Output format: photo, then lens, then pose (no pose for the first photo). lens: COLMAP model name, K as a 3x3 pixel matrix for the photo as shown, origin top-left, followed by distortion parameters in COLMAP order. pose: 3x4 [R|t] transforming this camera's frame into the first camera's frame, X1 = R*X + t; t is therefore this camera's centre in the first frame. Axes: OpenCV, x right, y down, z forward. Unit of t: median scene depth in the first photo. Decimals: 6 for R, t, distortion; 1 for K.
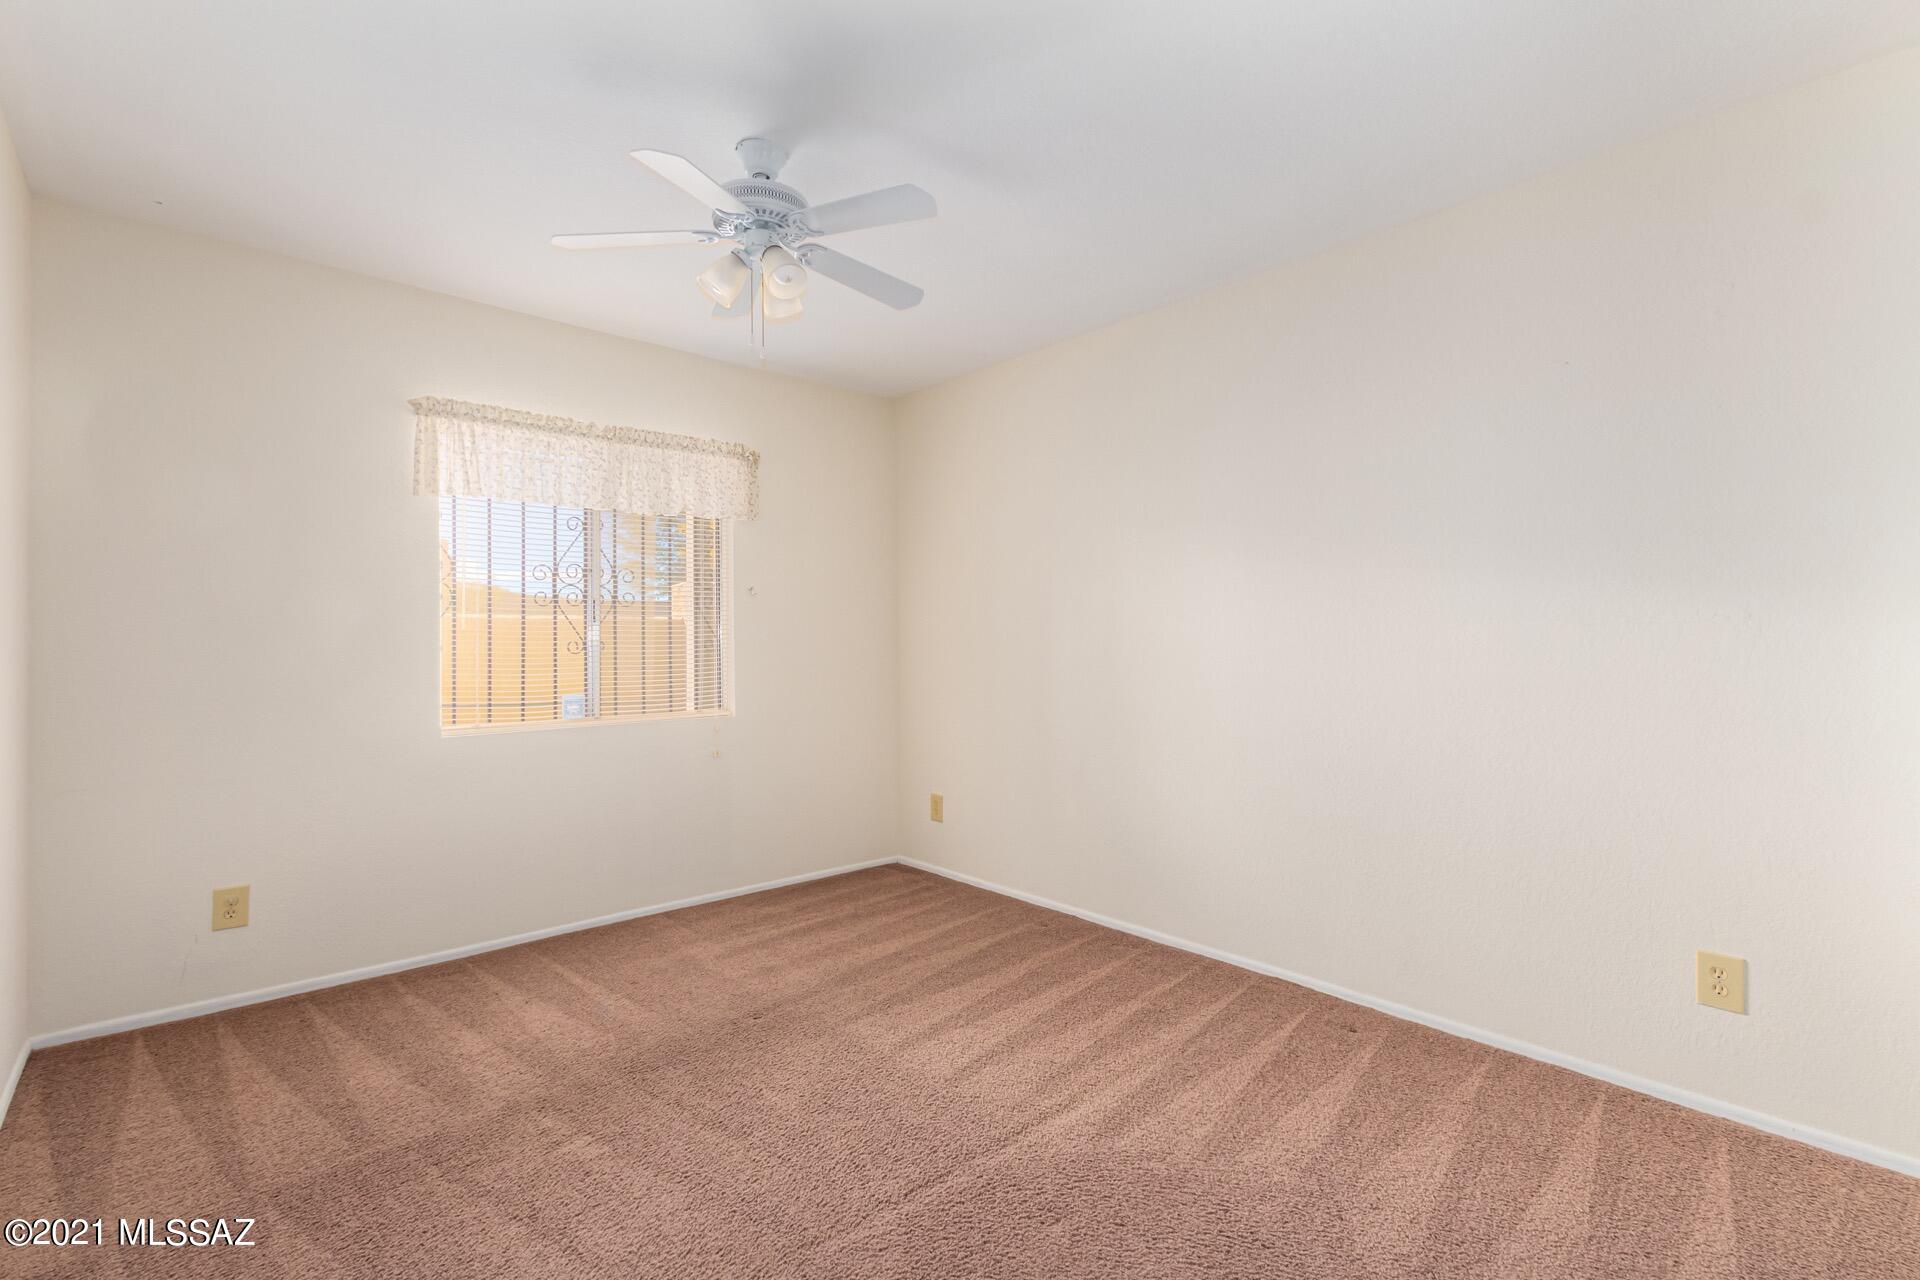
lens RADIAL K [[881.8, 0, 970.7], [0, 881.8, 630.4], [0, 0, 1]] dist [0.000968, -0.000668]
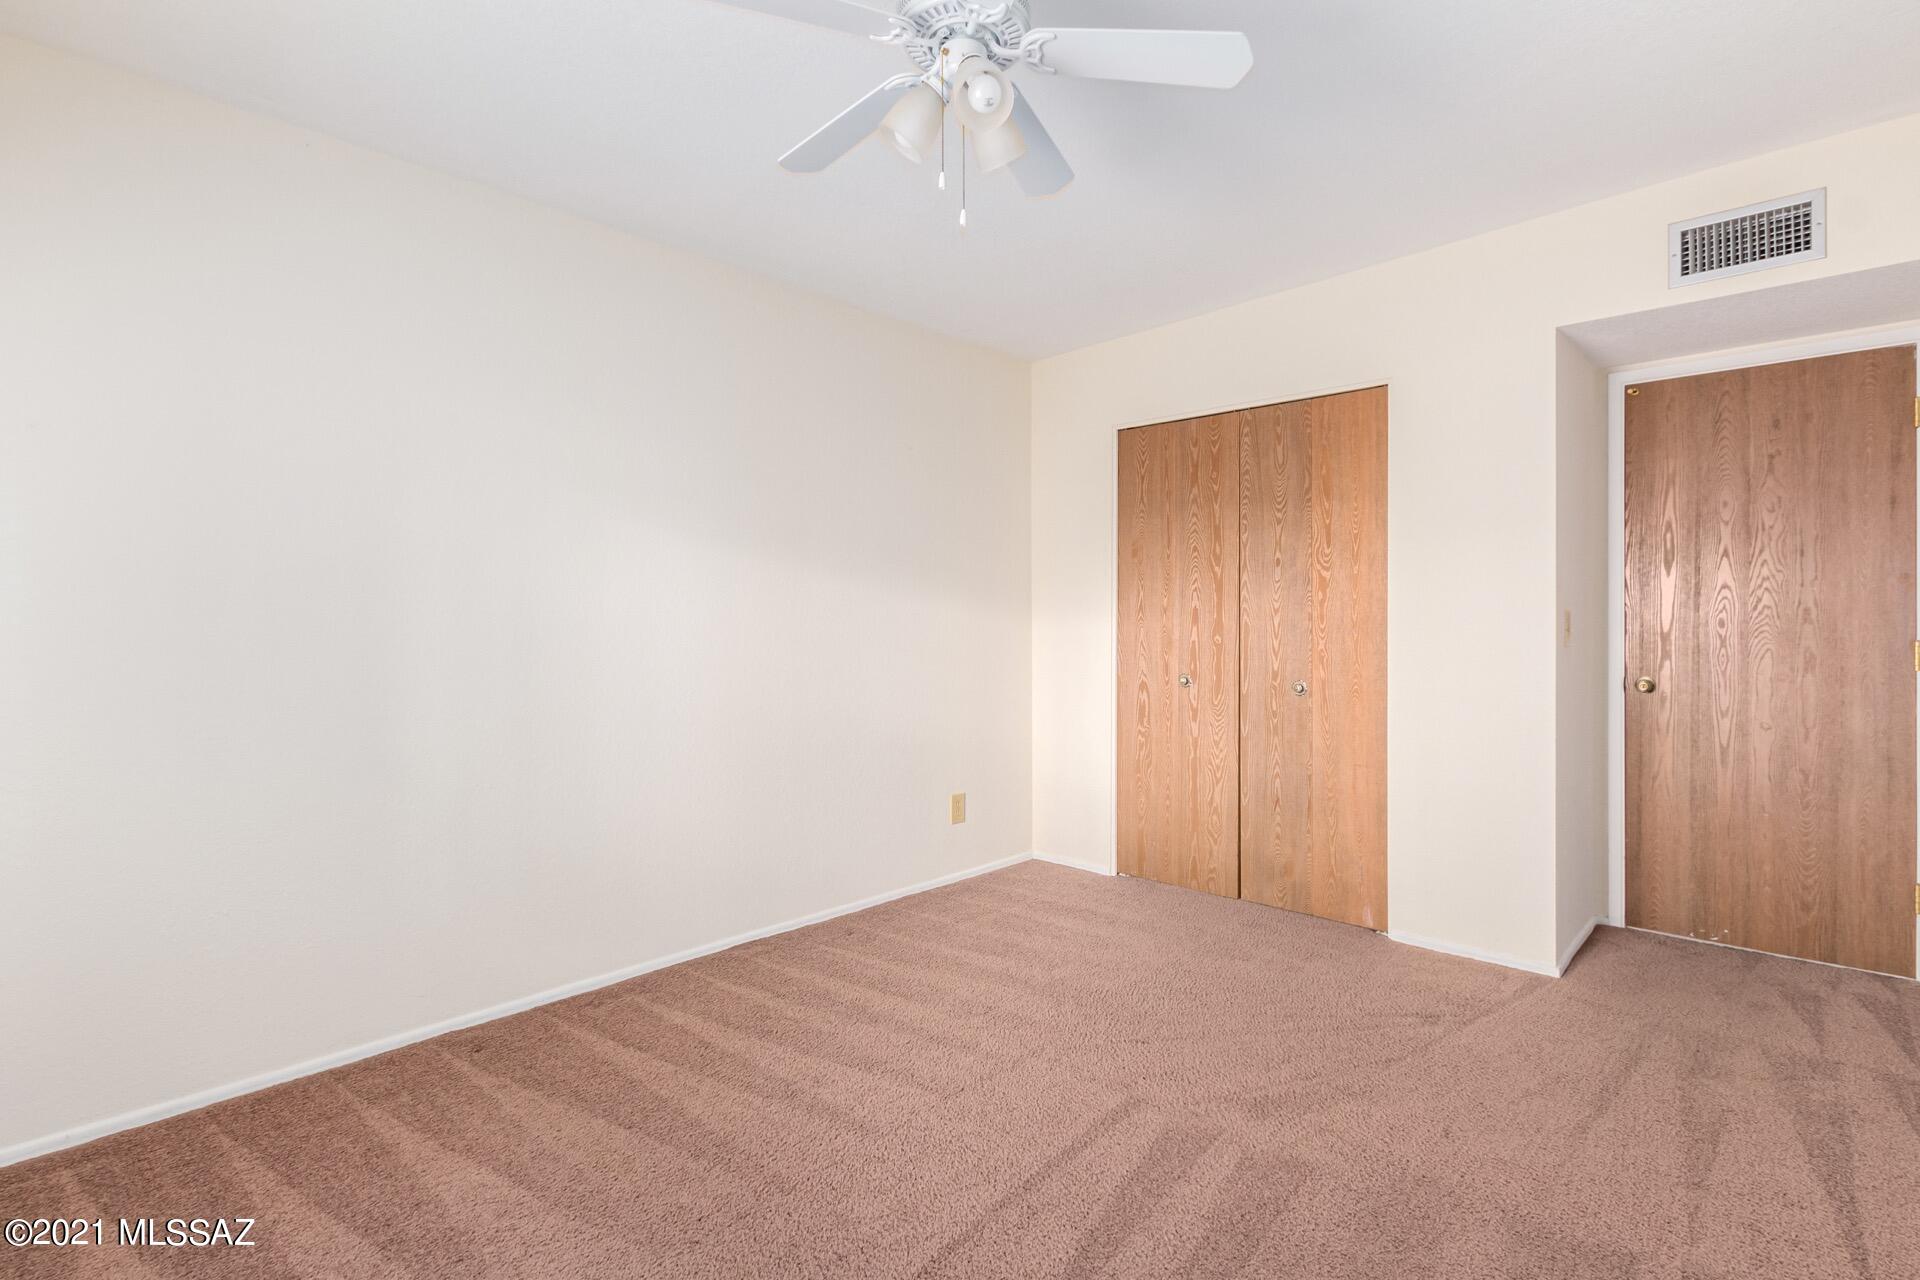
lens RADIAL K [[881.8, 0, 970.7], [0, 881.8, 630.4], [0, 0, 1]] dist [0.000968, -0.000668]
pose [[-0.073099, -0.006423, 0.997304, -0.742938], [-0.004098, 0.999973, 0.006140, 0.003964], [-0.997316, -0.003638, -0.073123, 0.800414]]
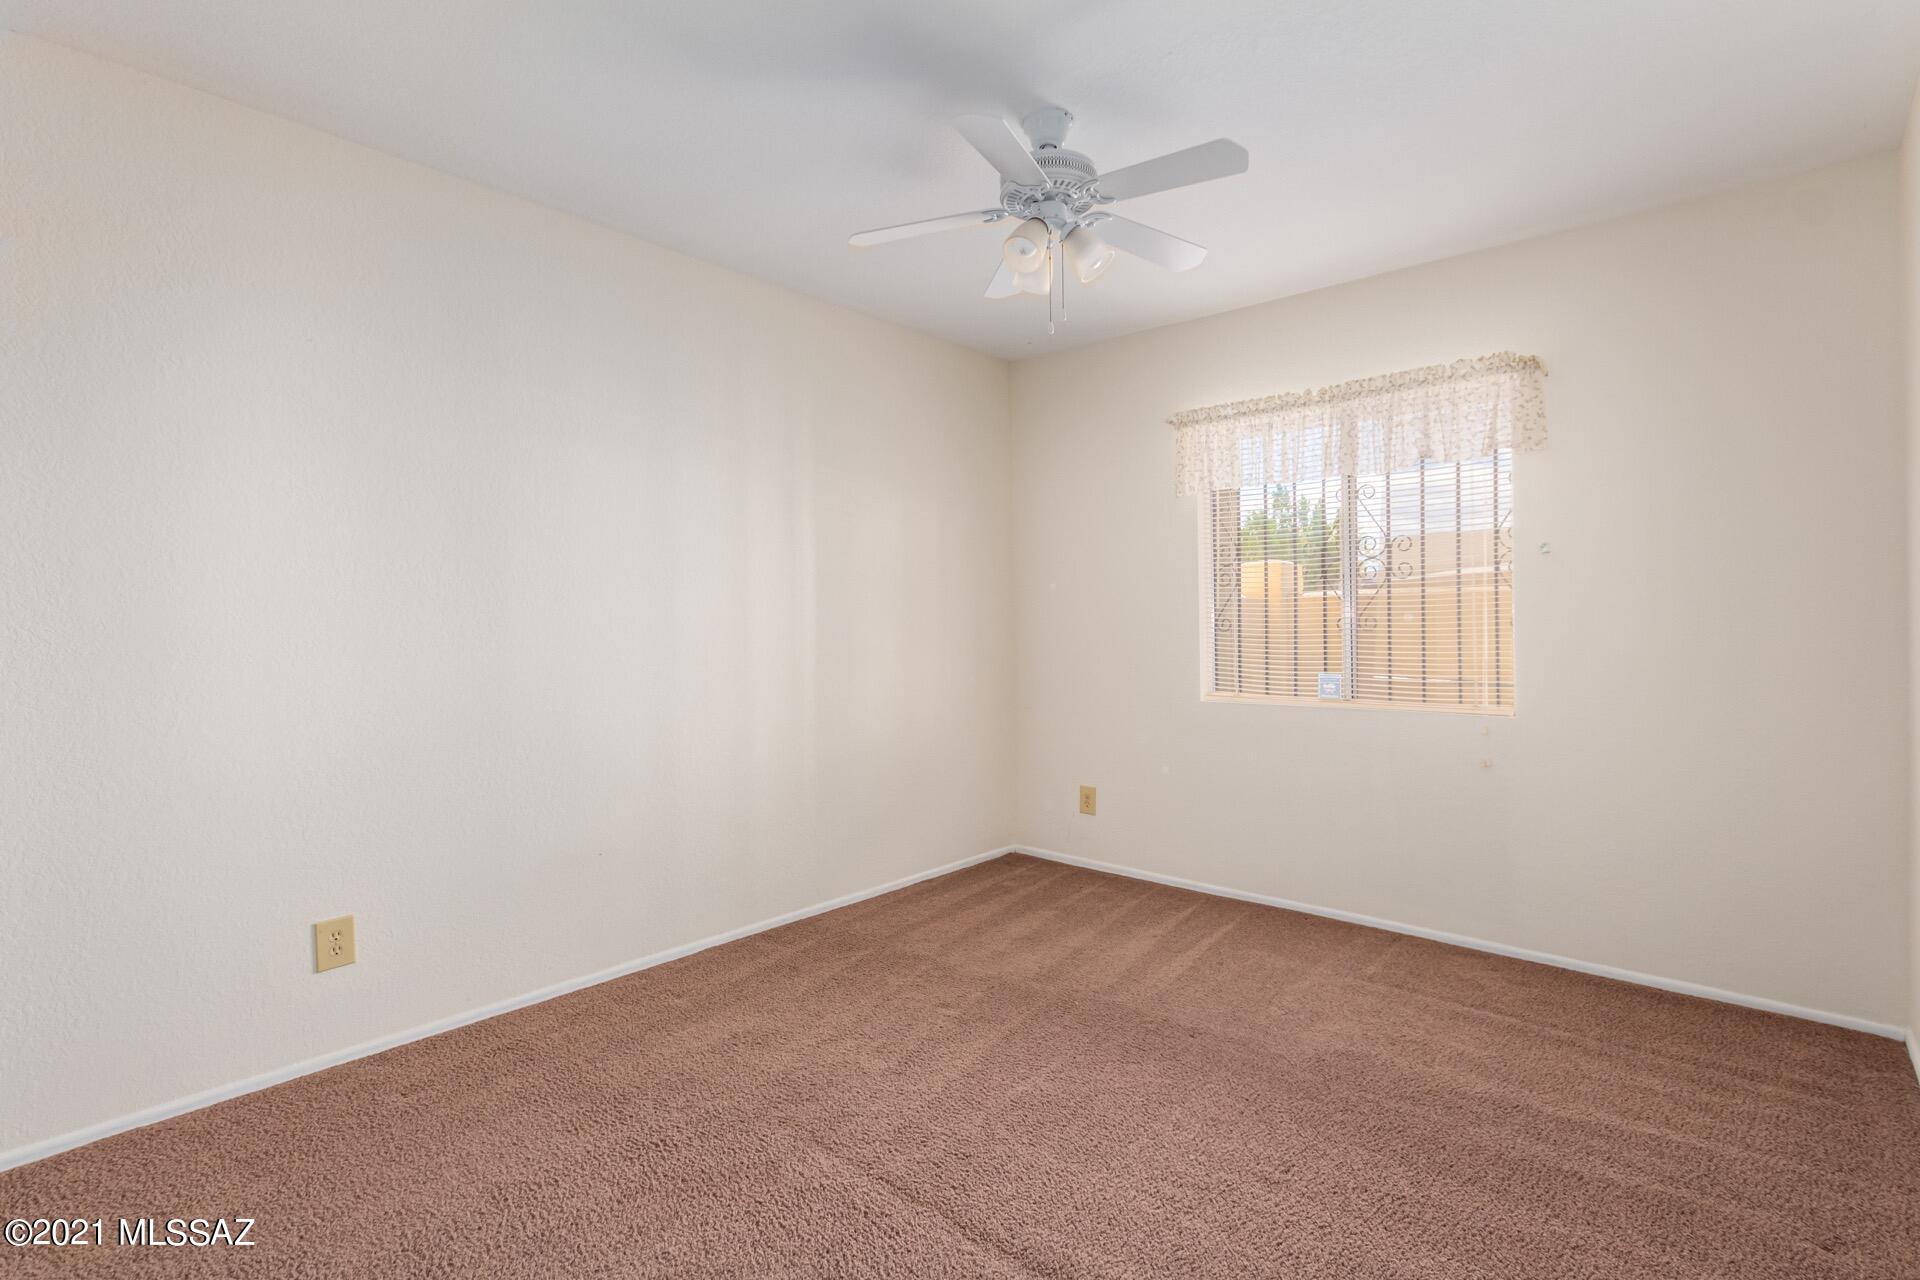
lens RADIAL K [[881.8, 0, 970.7], [0, 881.8, 630.4], [0, 0, 1]] dist [0.000968, -0.000668]
pose [[0.117497, 0.016832, -0.992931, 0.565962], [0.016670, 0.999682, 0.018919, 0.001234], [0.992933, -0.018775, 0.117179, 0.612233]]
